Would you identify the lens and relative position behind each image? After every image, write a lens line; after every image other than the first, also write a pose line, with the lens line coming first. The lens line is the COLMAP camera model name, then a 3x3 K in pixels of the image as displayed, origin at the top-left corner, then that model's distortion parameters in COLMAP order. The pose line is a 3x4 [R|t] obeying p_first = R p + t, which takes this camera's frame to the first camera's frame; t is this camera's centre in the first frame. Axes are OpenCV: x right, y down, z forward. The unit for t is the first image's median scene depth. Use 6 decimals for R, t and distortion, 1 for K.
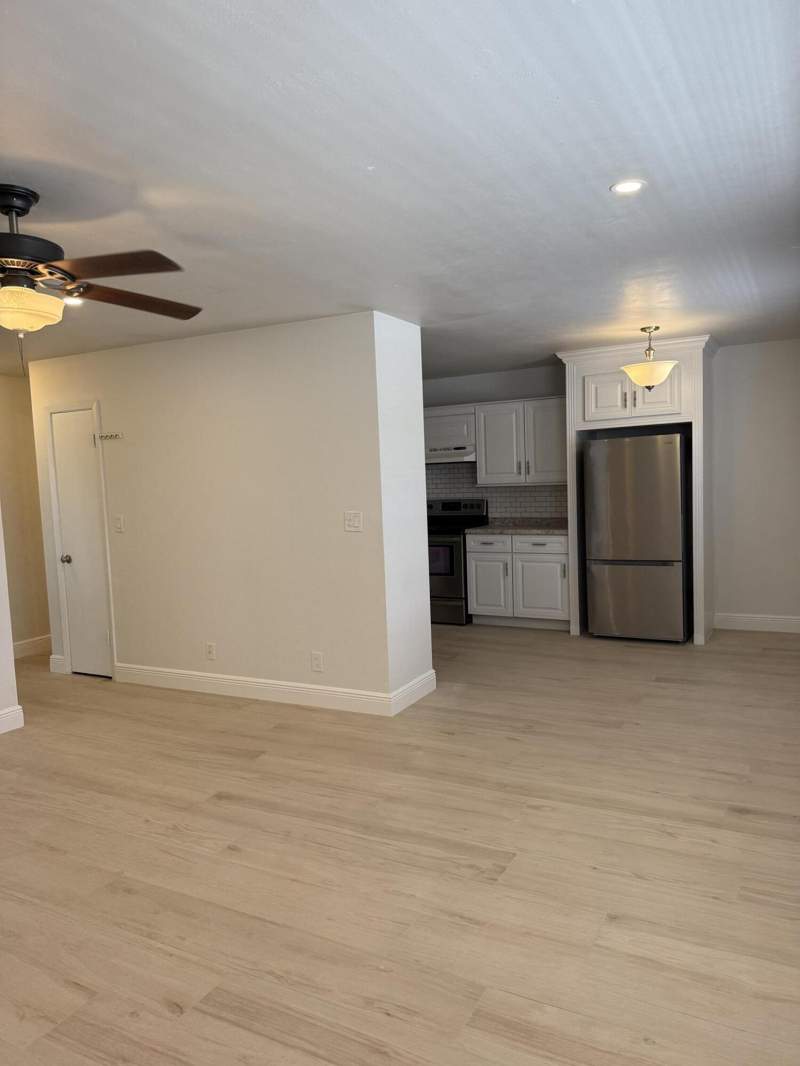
lens RADIAL K [[755.8, 0, 399.3], [0, 755.8, 538.7], [0, 0, 1]] dist [0.121938, -0.001393]
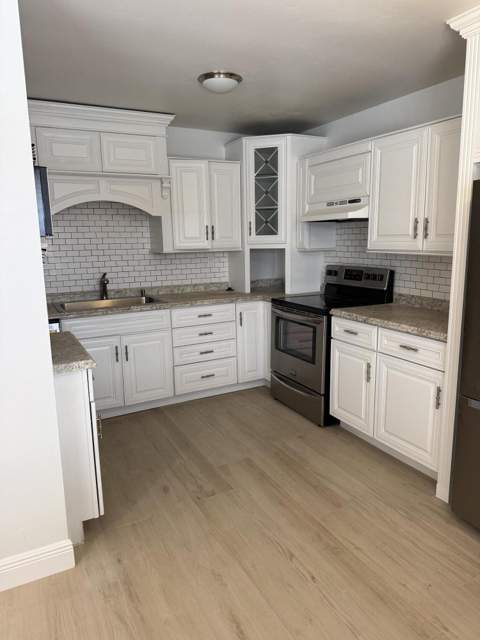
lens RADIAL K [[451.8, 0, 239.0], [0, 451.8, 319.1], [0, 0, 1]] dist [0.186442, -0.371308]
pose [[0.828612, 0.125235, -0.545636, 0.263326], [-0.063618, 0.989408, 0.130479, -0.056728], [0.556197, -0.073404, 0.827803, 0.564234]]
